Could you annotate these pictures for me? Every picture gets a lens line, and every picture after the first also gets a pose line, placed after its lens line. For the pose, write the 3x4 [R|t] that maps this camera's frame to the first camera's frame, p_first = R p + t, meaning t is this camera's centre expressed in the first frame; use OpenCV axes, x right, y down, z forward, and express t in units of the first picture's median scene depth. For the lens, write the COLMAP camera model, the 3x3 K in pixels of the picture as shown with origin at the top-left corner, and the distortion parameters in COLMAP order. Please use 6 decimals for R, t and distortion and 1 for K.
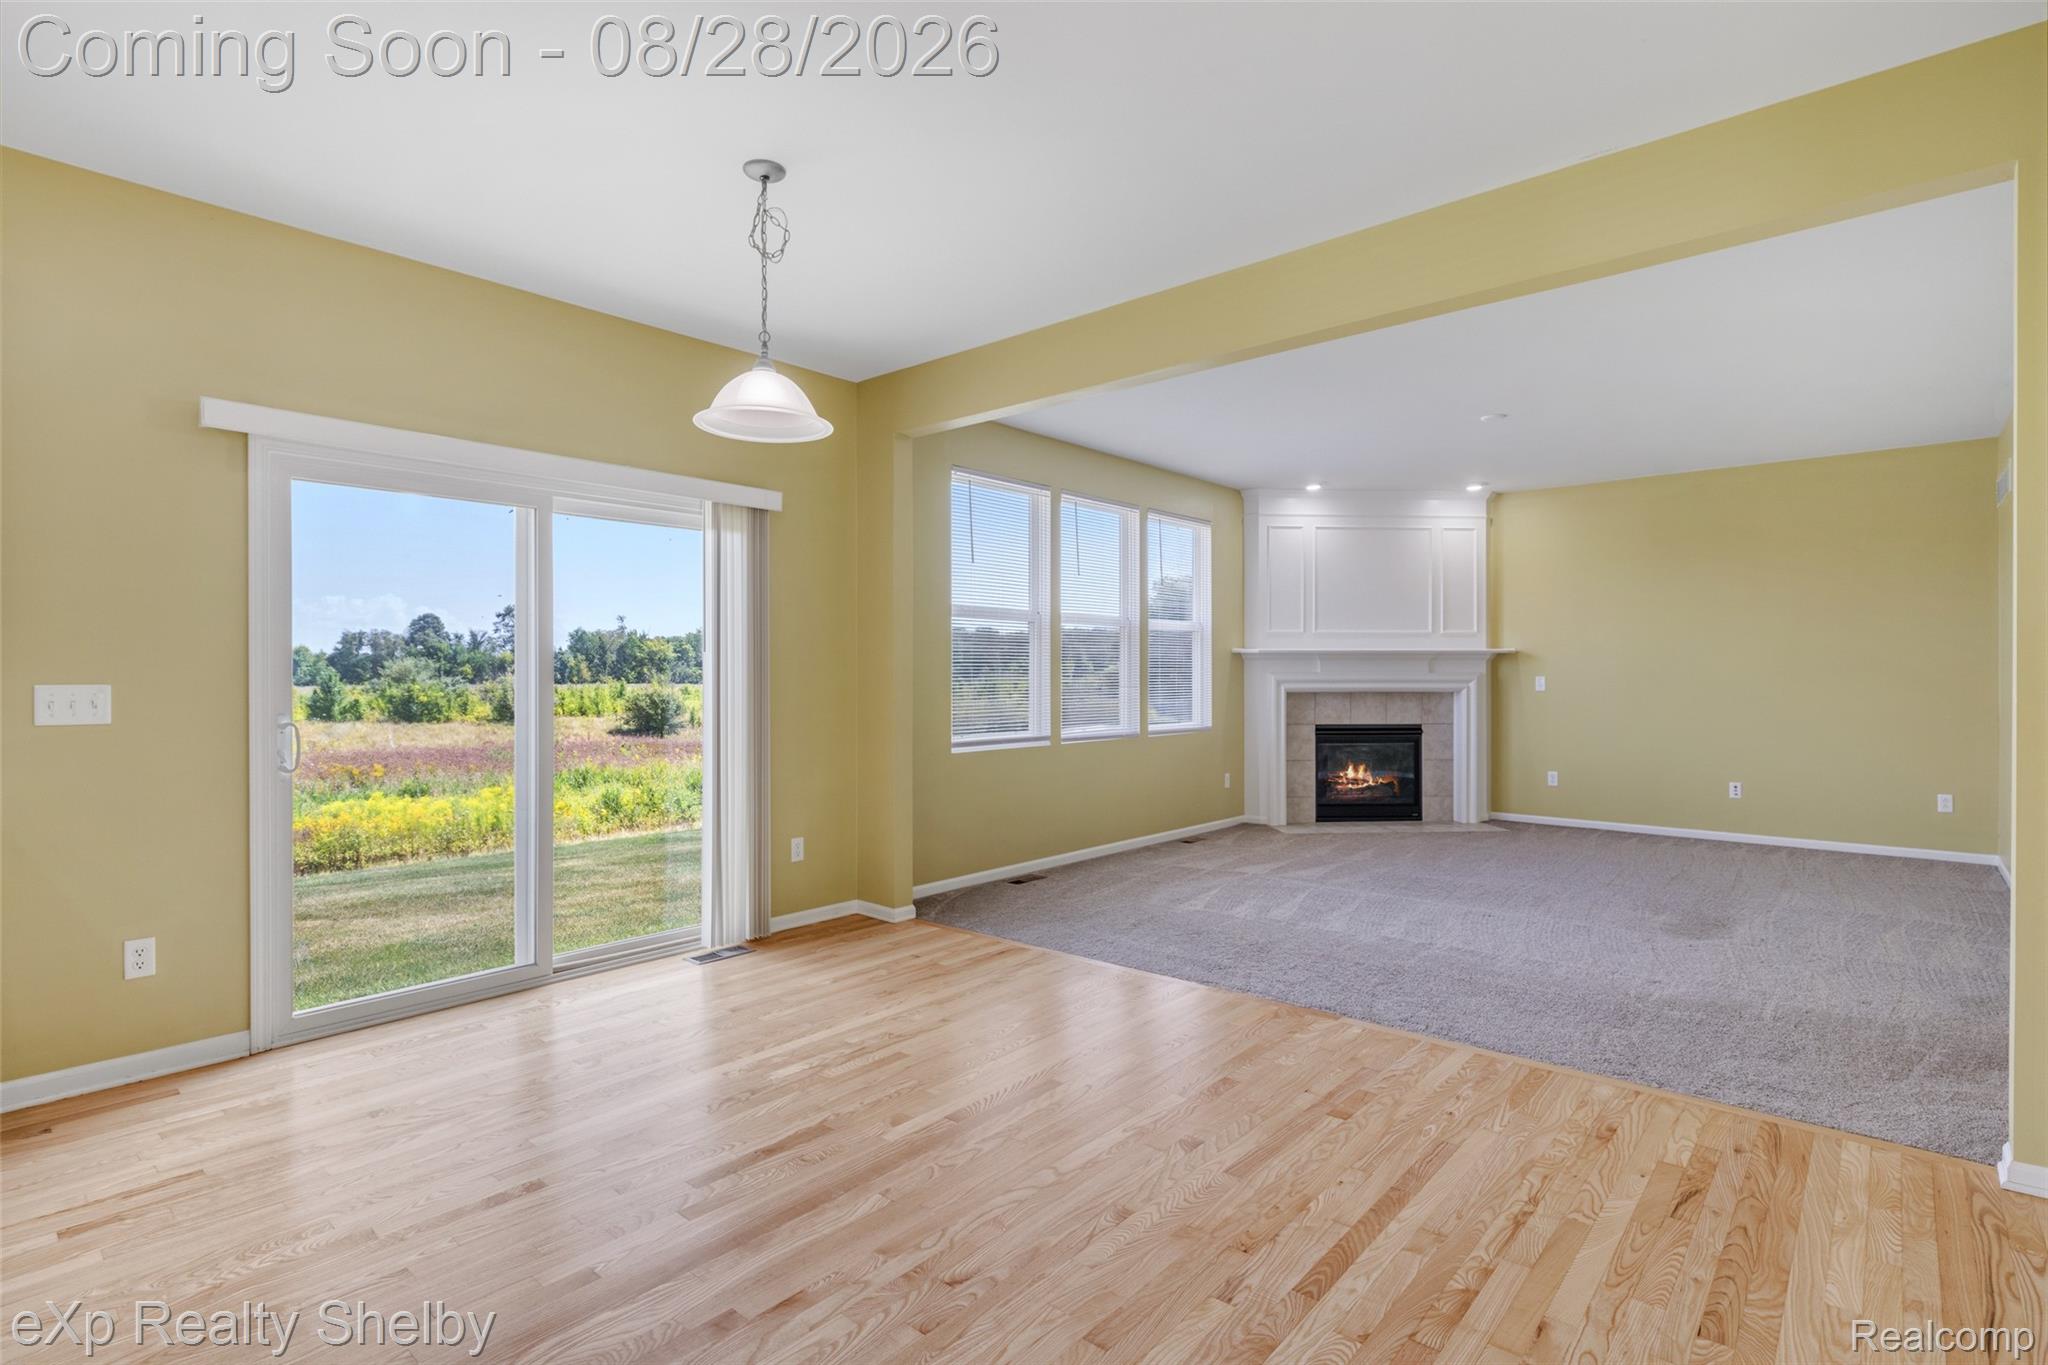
lens RADIAL K [[987.0, 0, 1037.1], [0, 987.0, 685.2], [0, 0, 1]] dist [-0.009932, 0.002465]
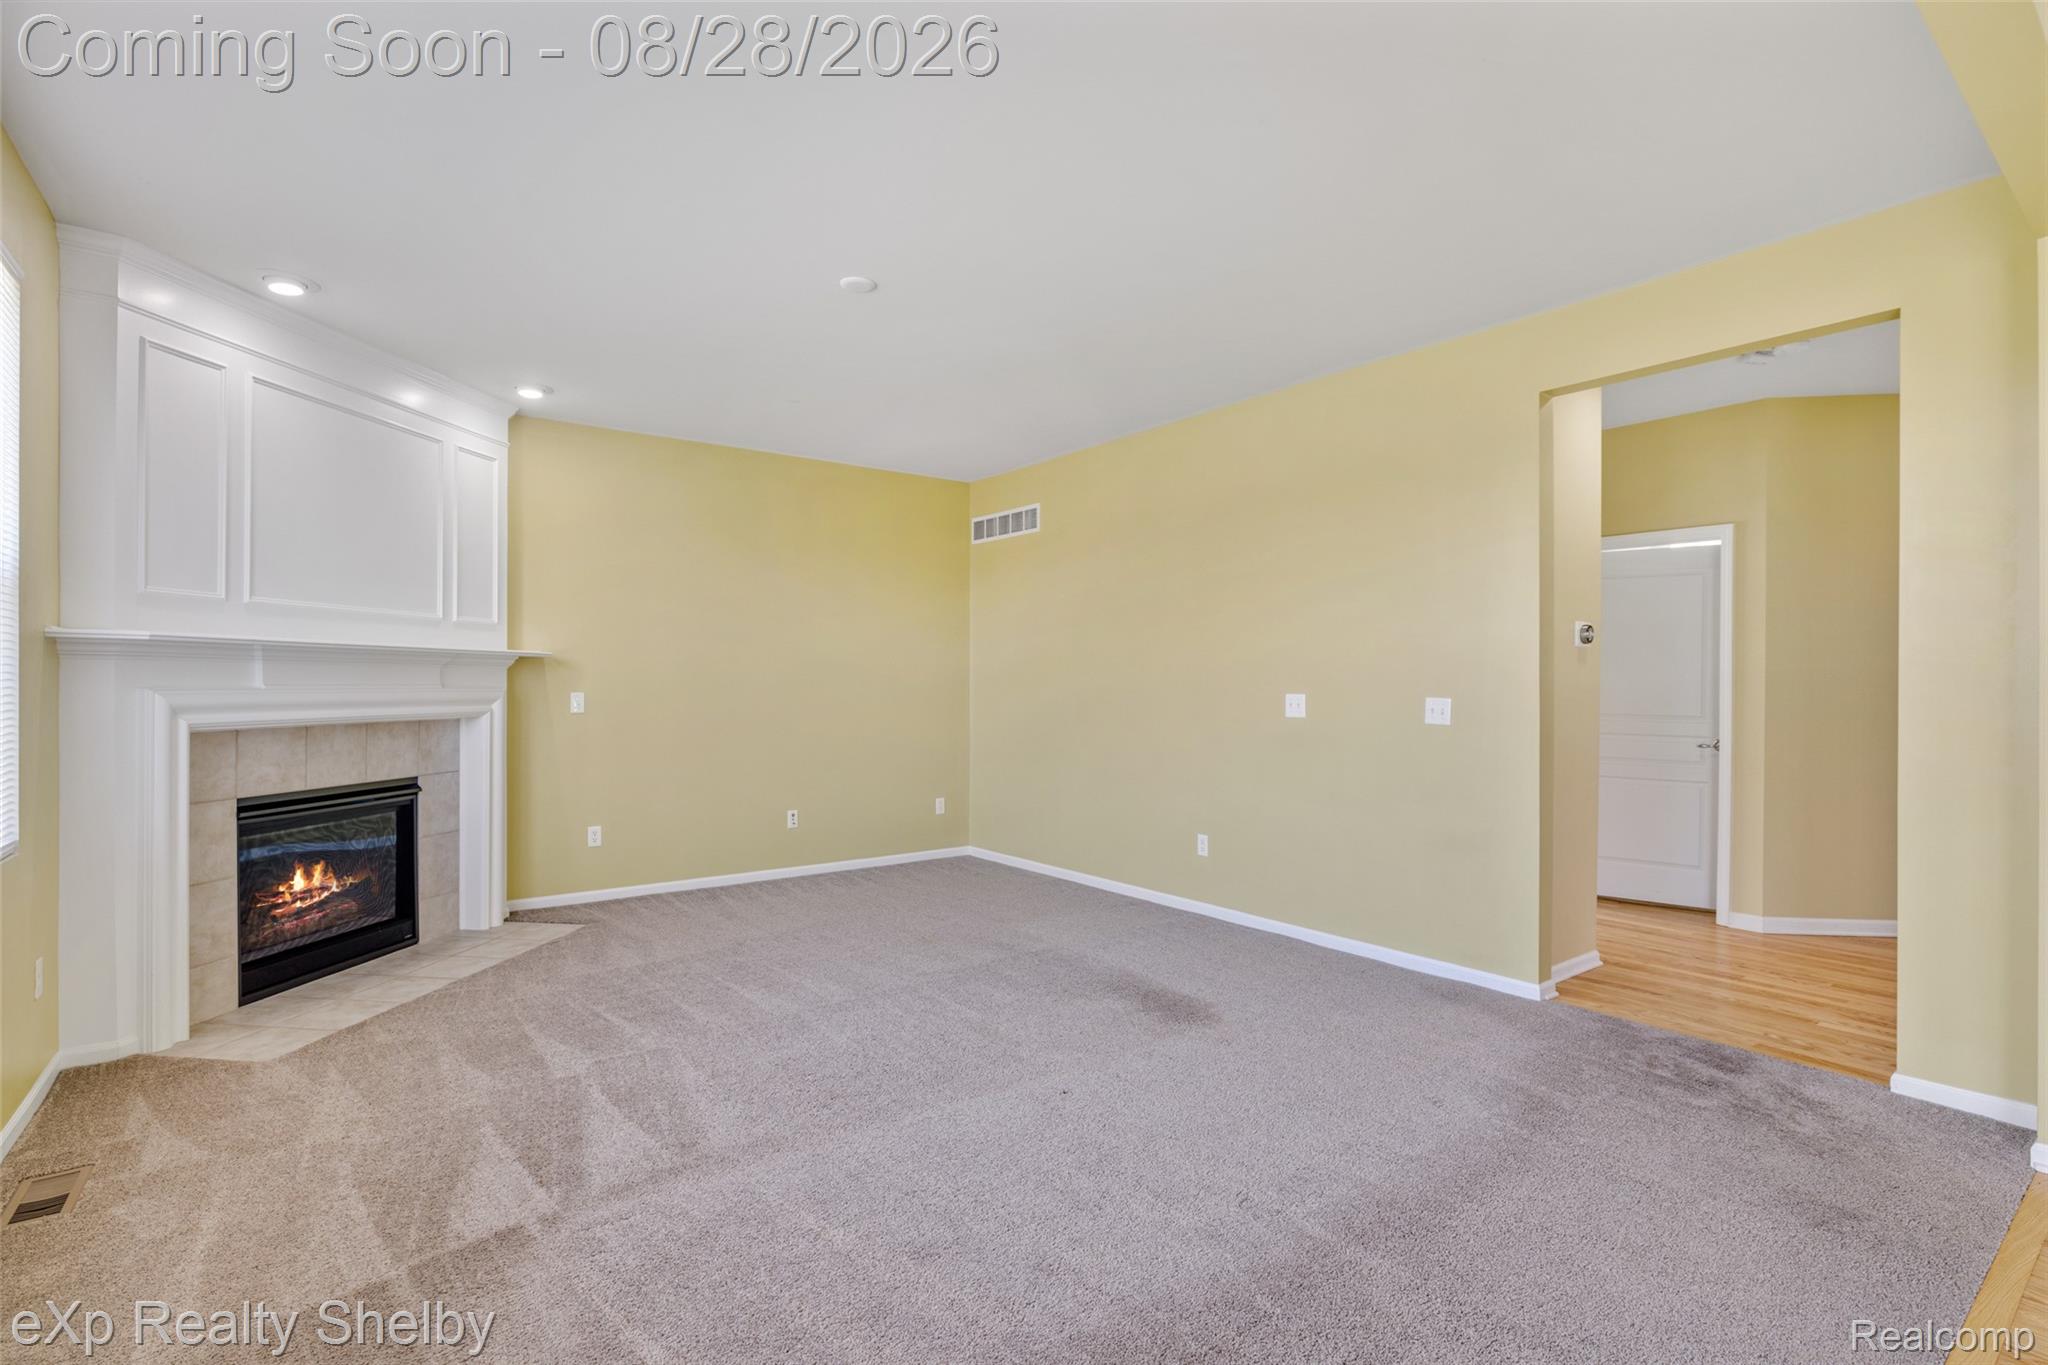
lens RADIAL K [[933.3, 0, 1028.5], [0, 933.3, 689.5], [0, 0, 1]] dist [-0.012220, -0.000616]
pose [[0.192280, -0.002941, 0.981336, -0.076682], [-0.002168, 0.999992, 0.003422, -0.014245], [-0.981338, -0.002785, 0.192272, 0.559613]]
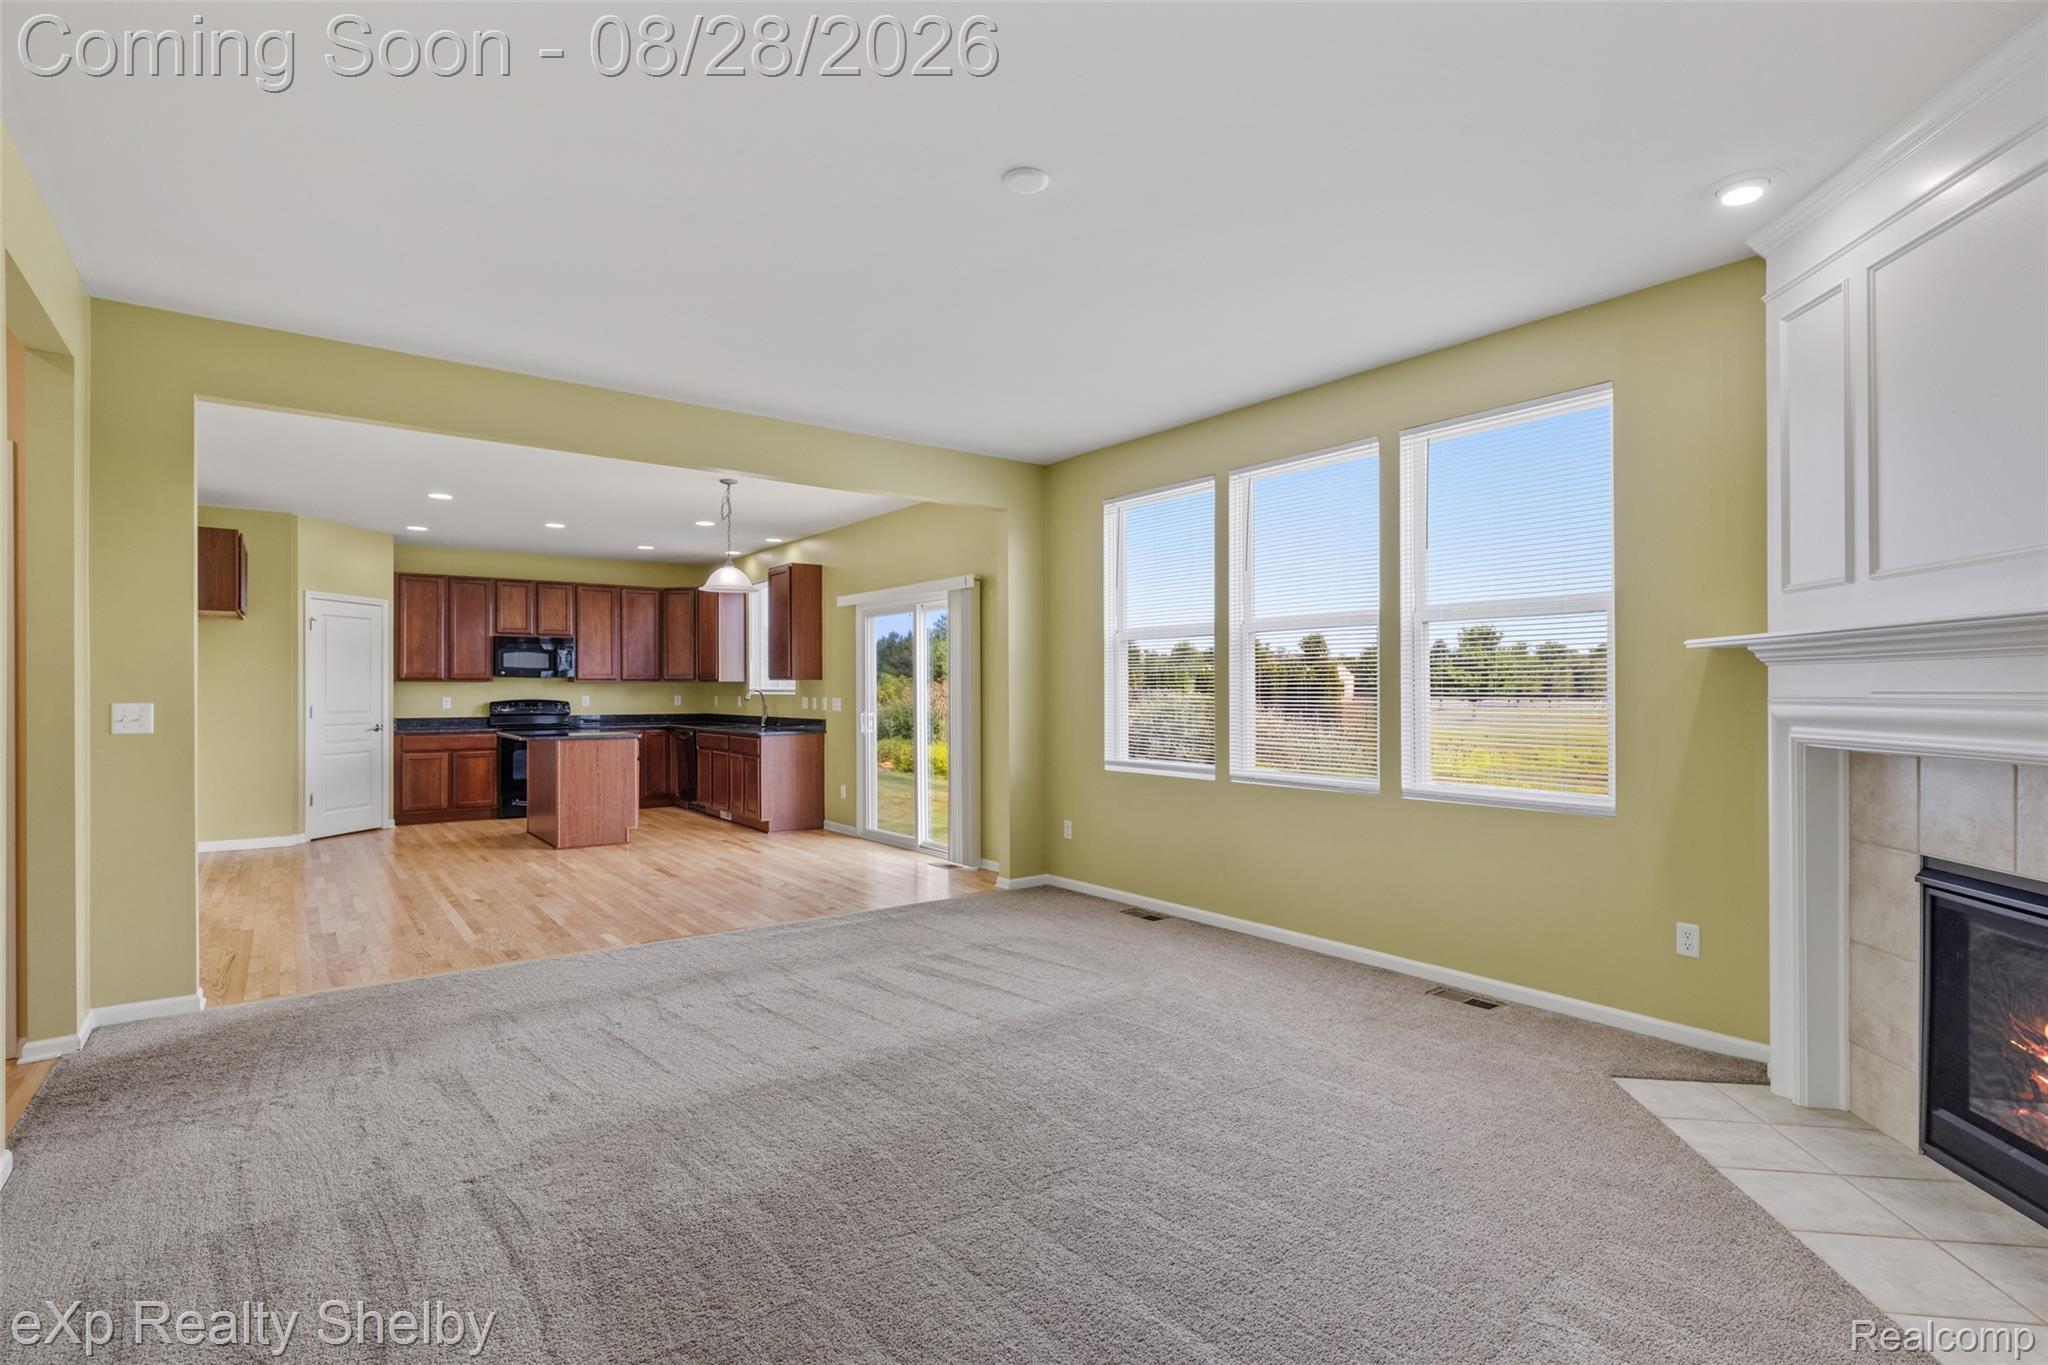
lens RADIAL K [[987.0, 0, 1038.3], [0, 987.0, 683.1], [0, 0, 1]] dist [-0.009932, 0.002465]
pose [[-0.206816, -0.005391, -0.978365, 0.675503], [-0.007295, 0.999966, -0.003968, -0.013664], [0.978353, 0.006317, -0.206849, 0.797040]]
